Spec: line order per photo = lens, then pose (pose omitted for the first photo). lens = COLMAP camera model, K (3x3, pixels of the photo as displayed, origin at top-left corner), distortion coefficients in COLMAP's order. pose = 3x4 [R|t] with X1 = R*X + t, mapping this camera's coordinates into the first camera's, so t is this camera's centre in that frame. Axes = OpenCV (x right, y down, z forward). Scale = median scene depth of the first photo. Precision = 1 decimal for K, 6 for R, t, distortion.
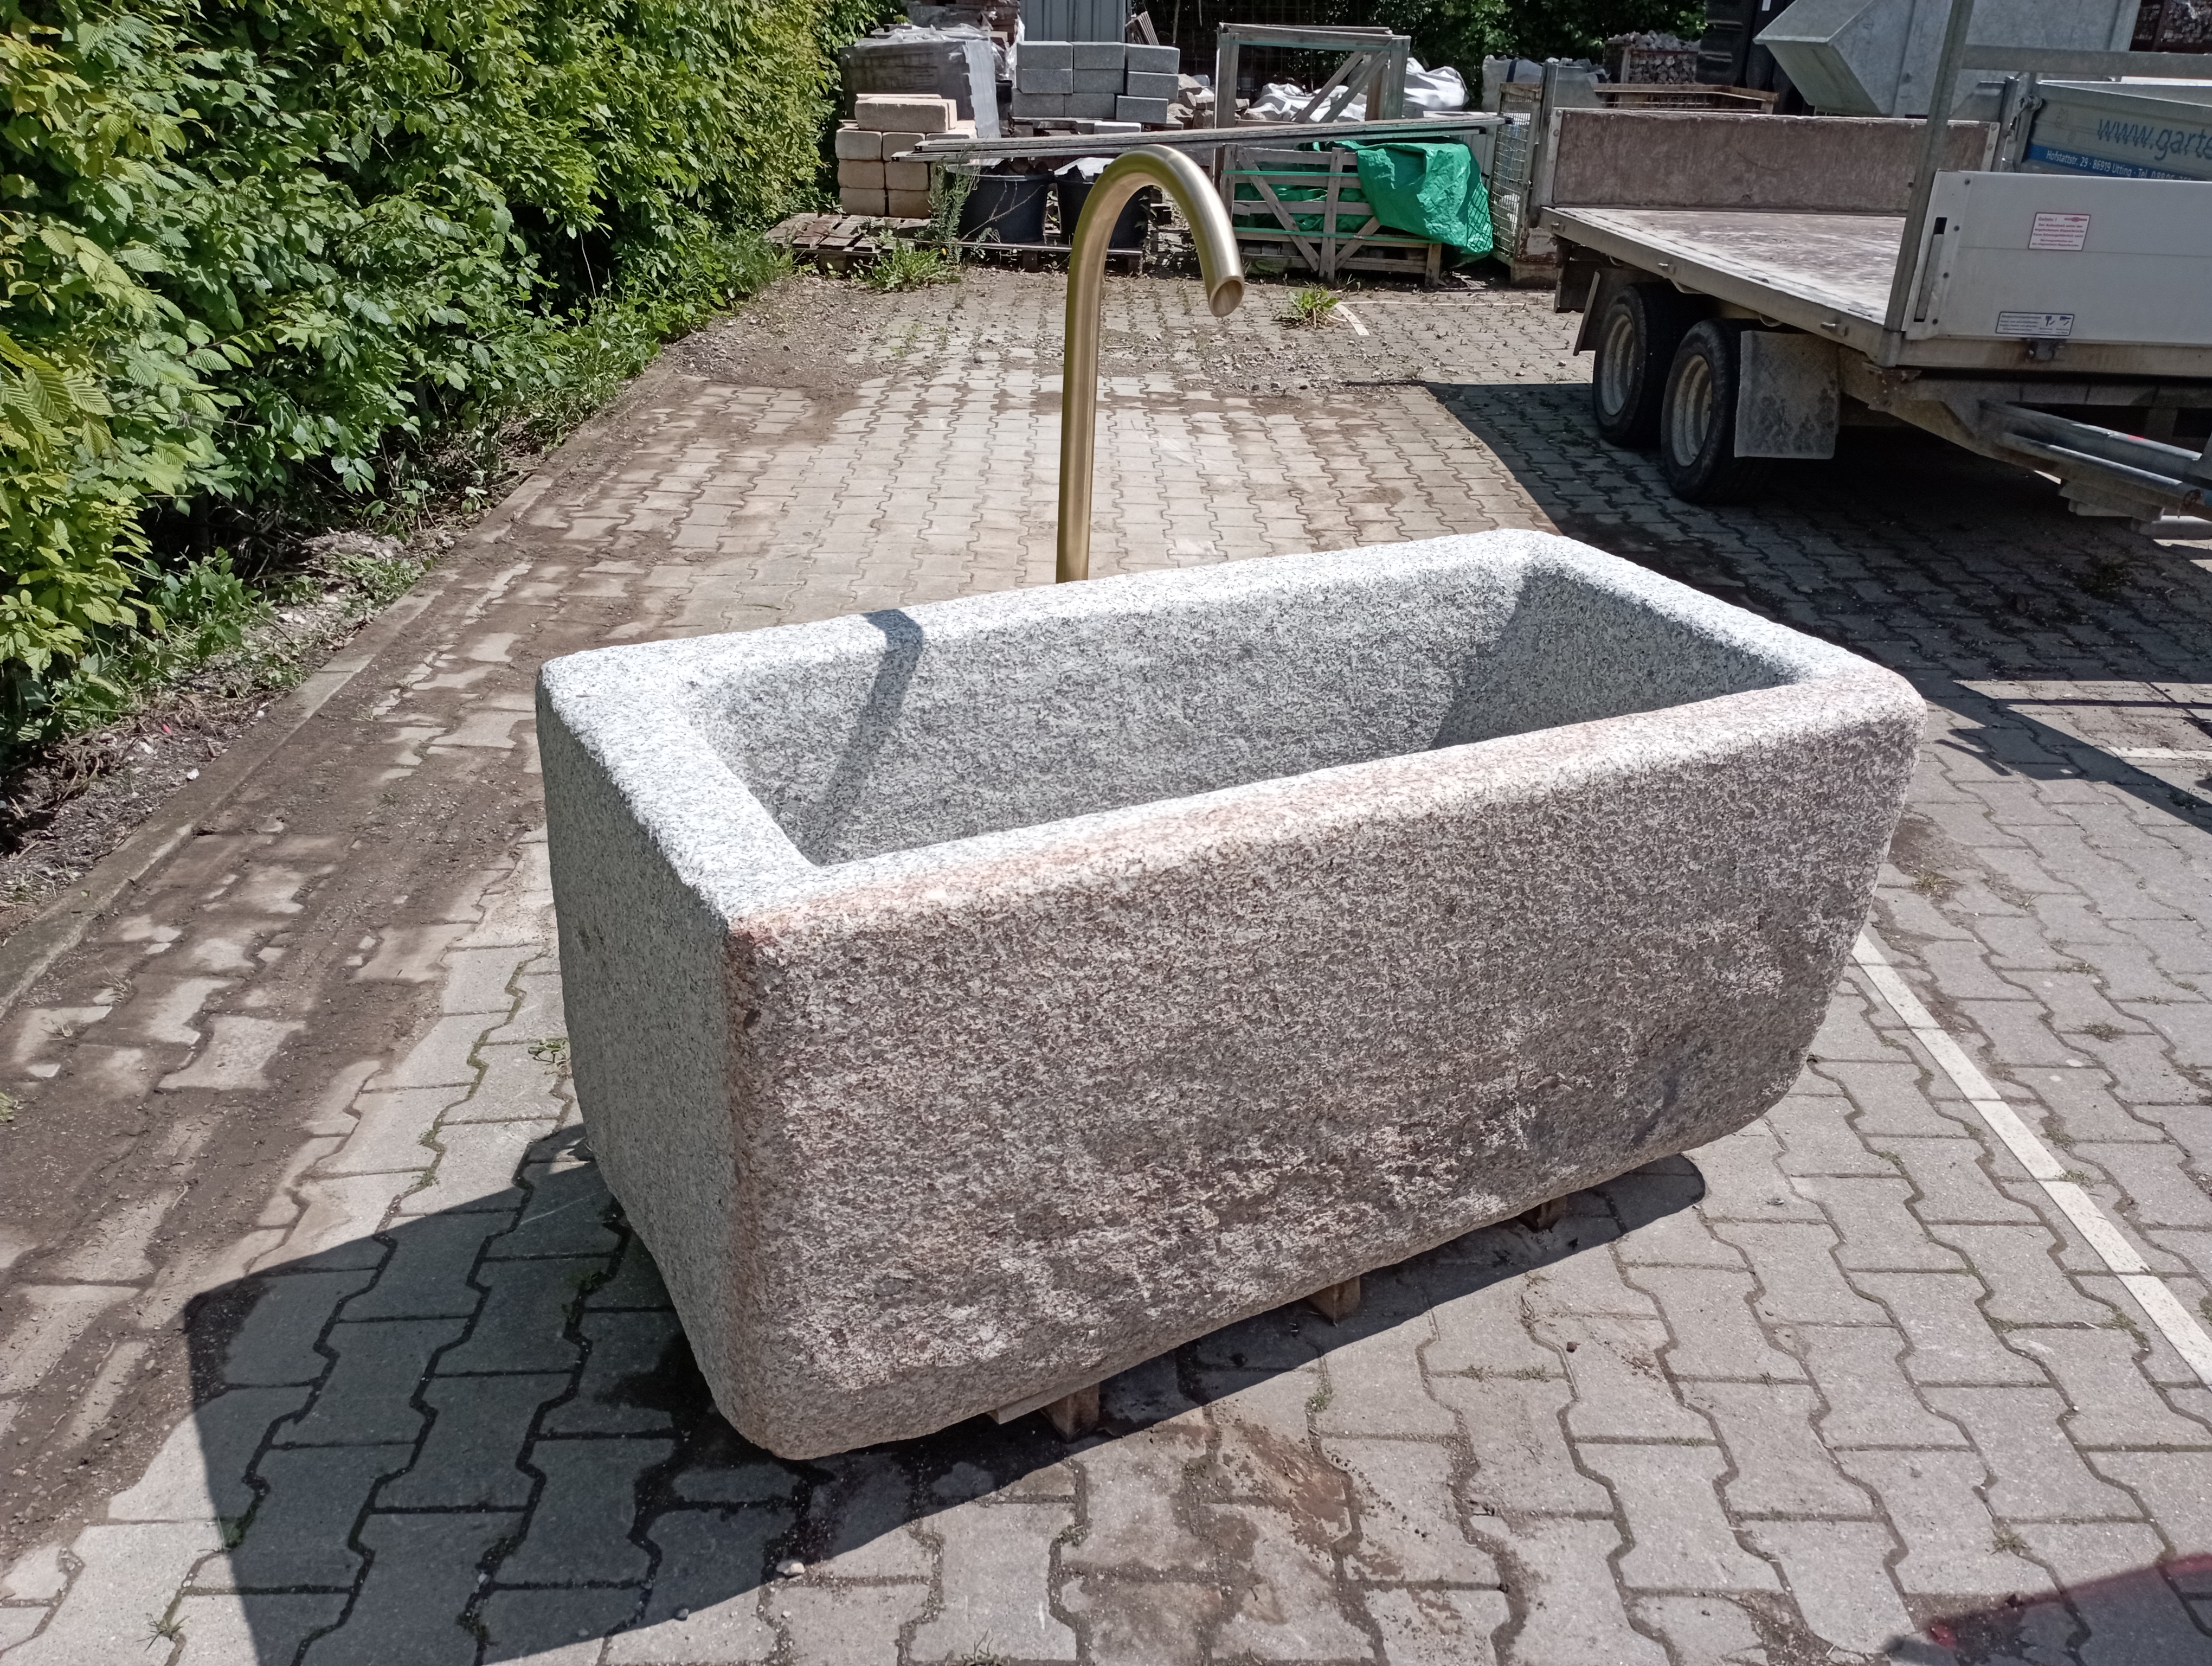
lens RADIAL K [[1826.7, 0, 1110.3], [0, 1826.7, 815.6], [0, 0, 1]] dist [0.098675, -0.130451]
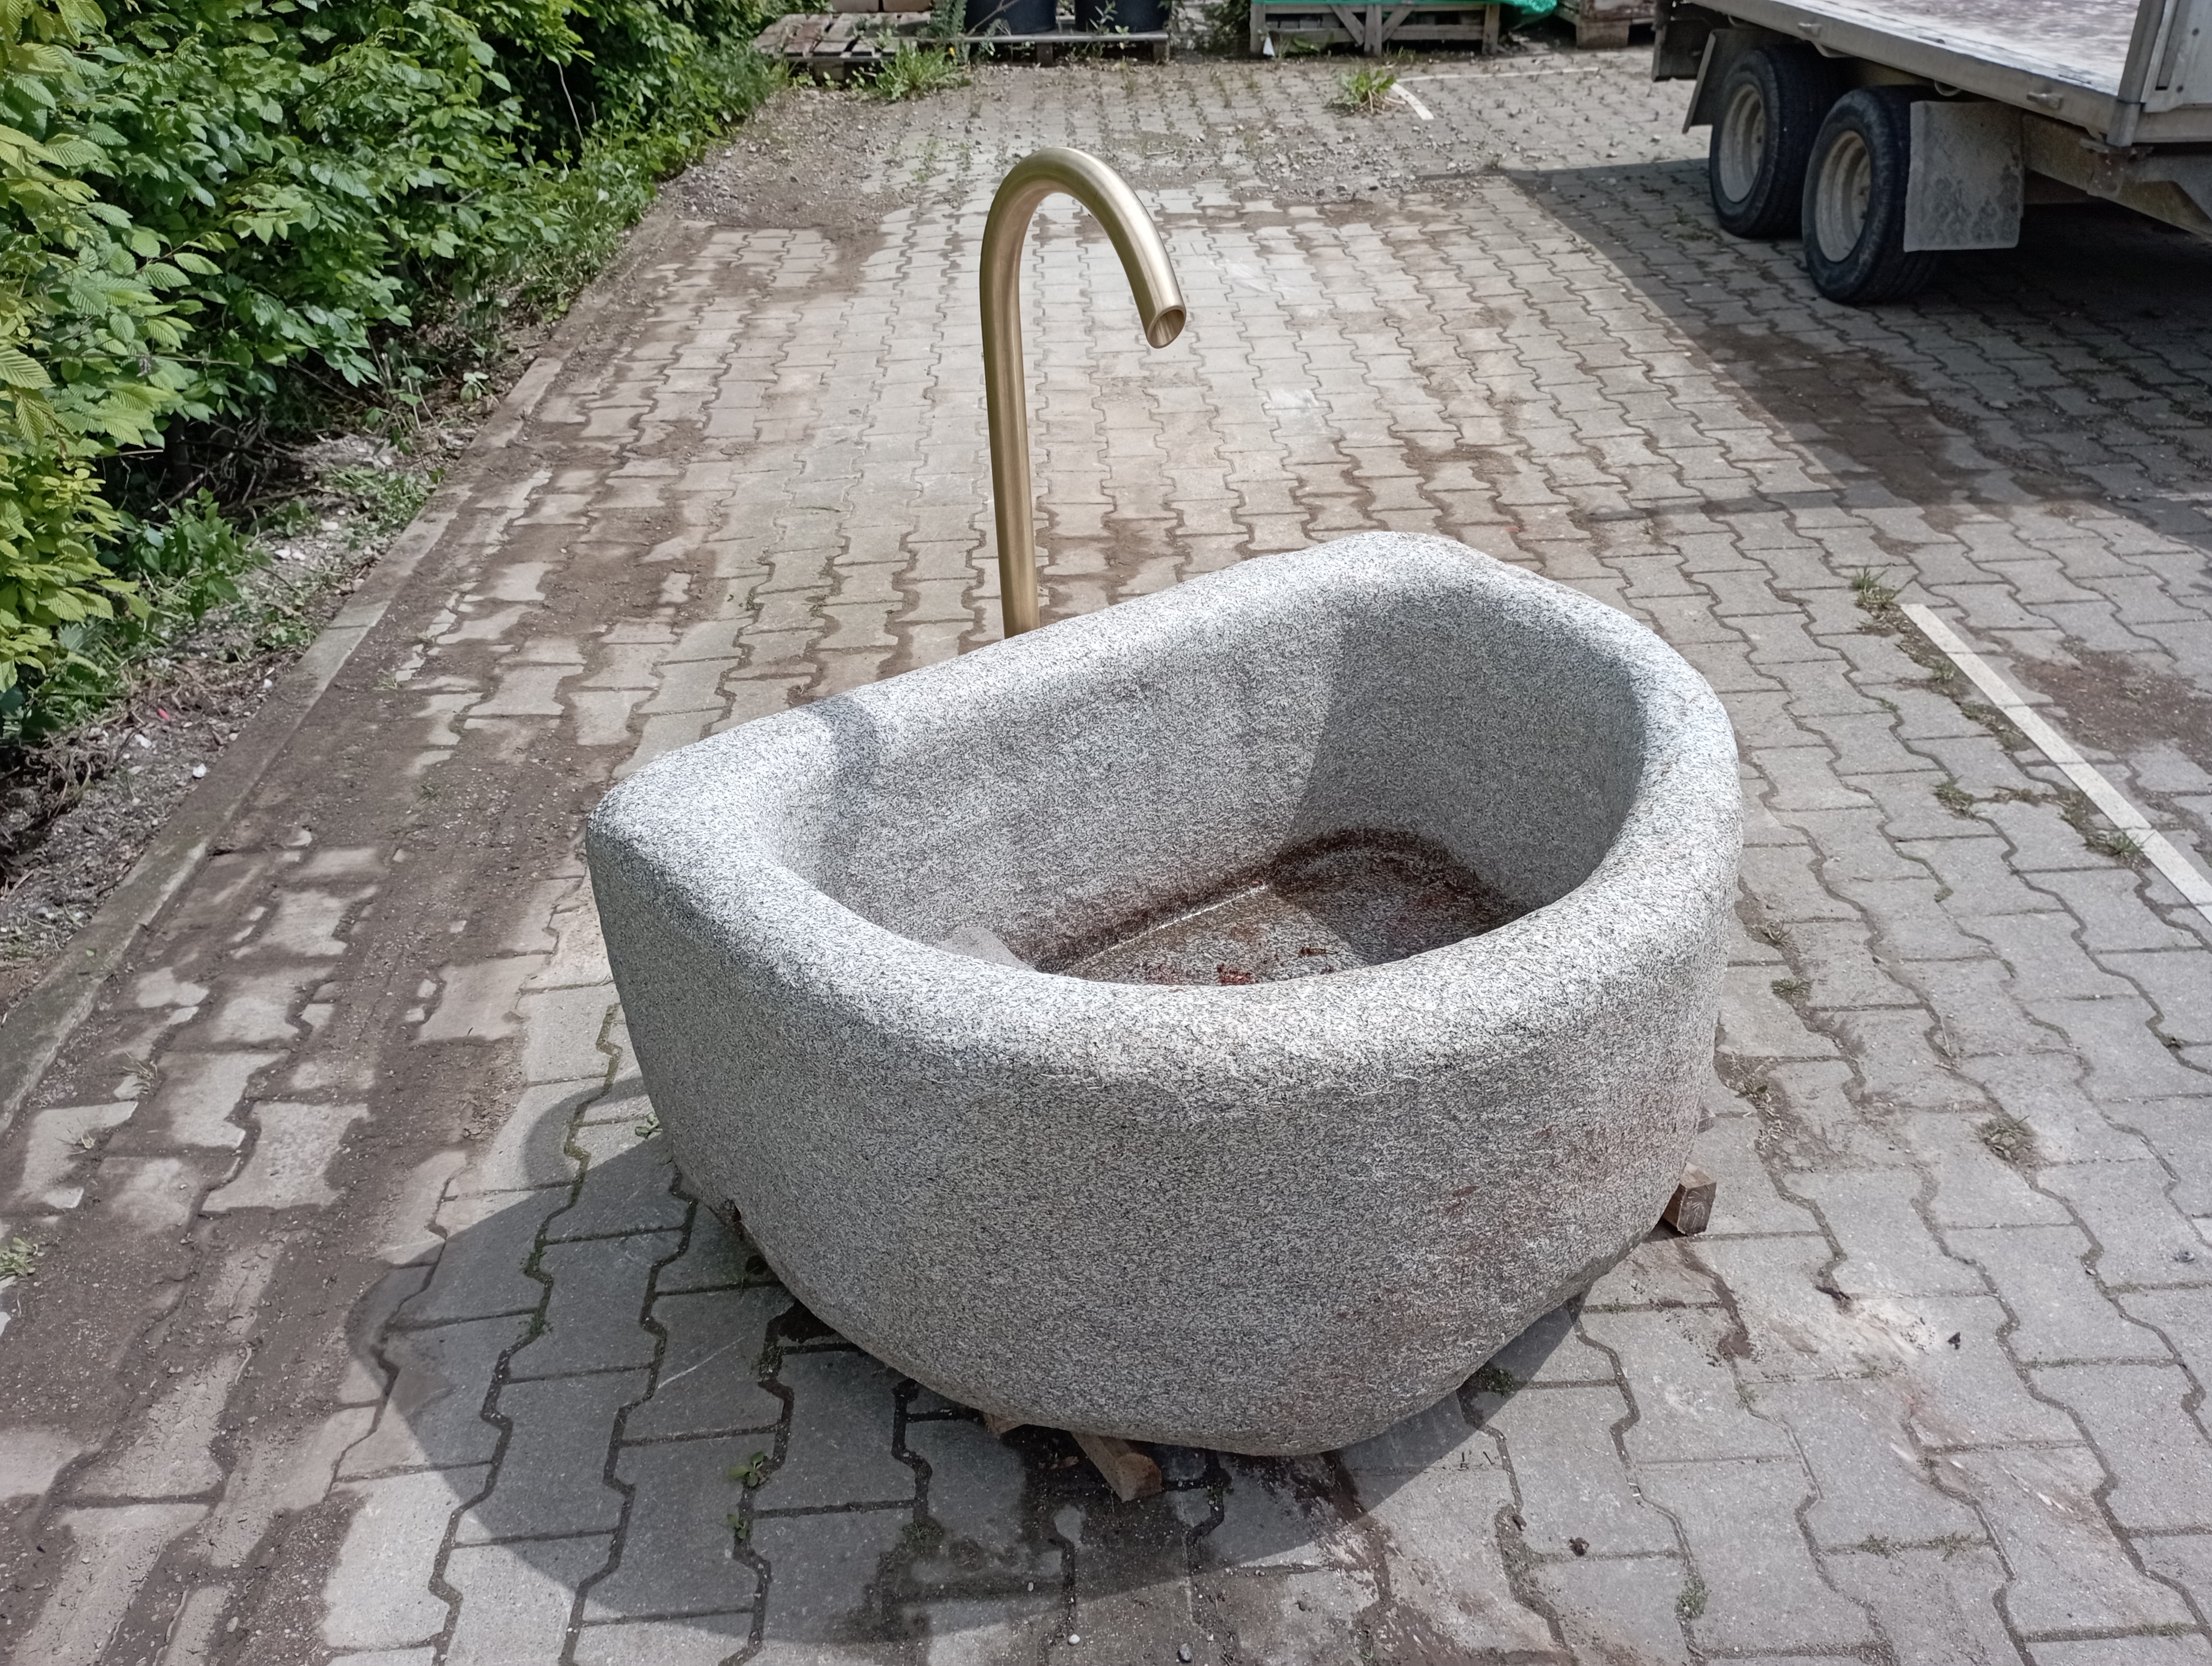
lens RADIAL K [[1826.7, 0, 1109.8], [0, 1826.7, 826.1], [0, 0, 1]] dist [0.098675, -0.130451]
pose [[0.998099, -0.060150, -0.013411, -0.048485], [0.061279, 0.991771, 0.112409, -0.054318], [0.006539, -0.113017, 0.993572, 0.111650]]
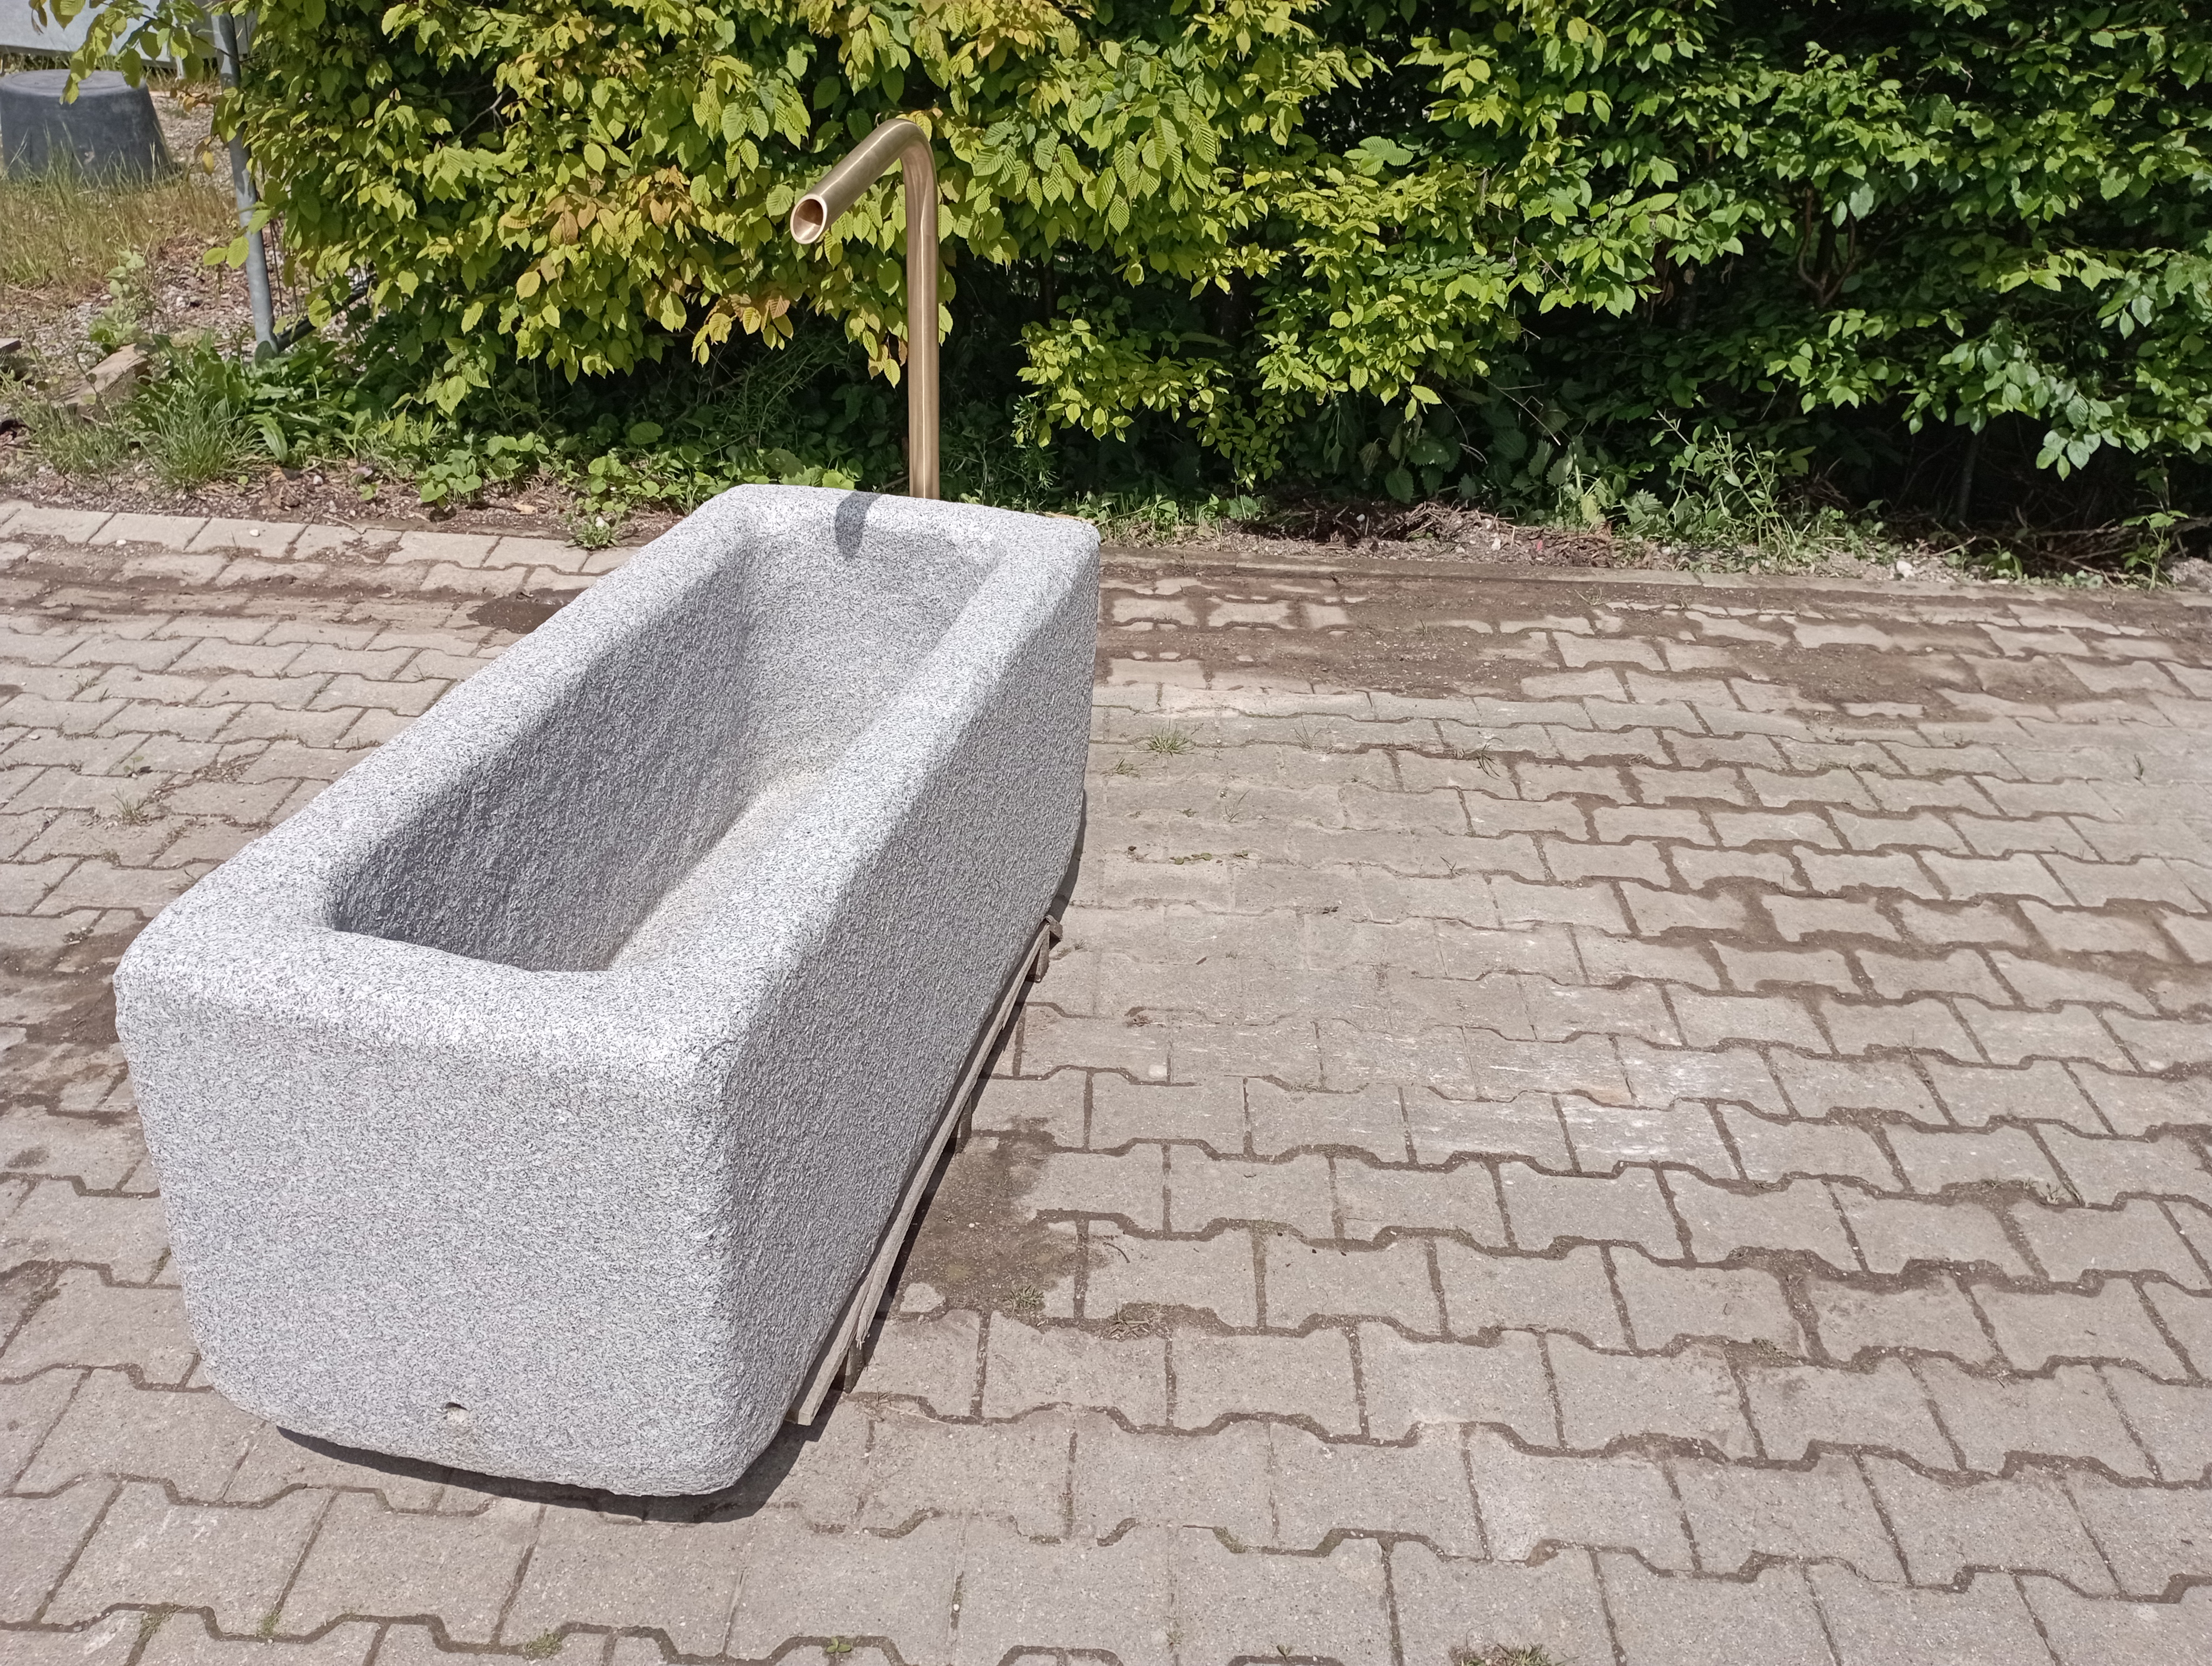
lens RADIAL K [[1826.7, 0, 1103.9], [0, 1826.7, 825.2], [0, 0, 1]] dist [0.098675, -0.130451]
pose [[-0.044934, 0.456014, -0.888837, 0.483733], [-0.448791, 0.785683, 0.425780, -0.225596], [0.892506, 0.418034, 0.169351, 0.535420]]
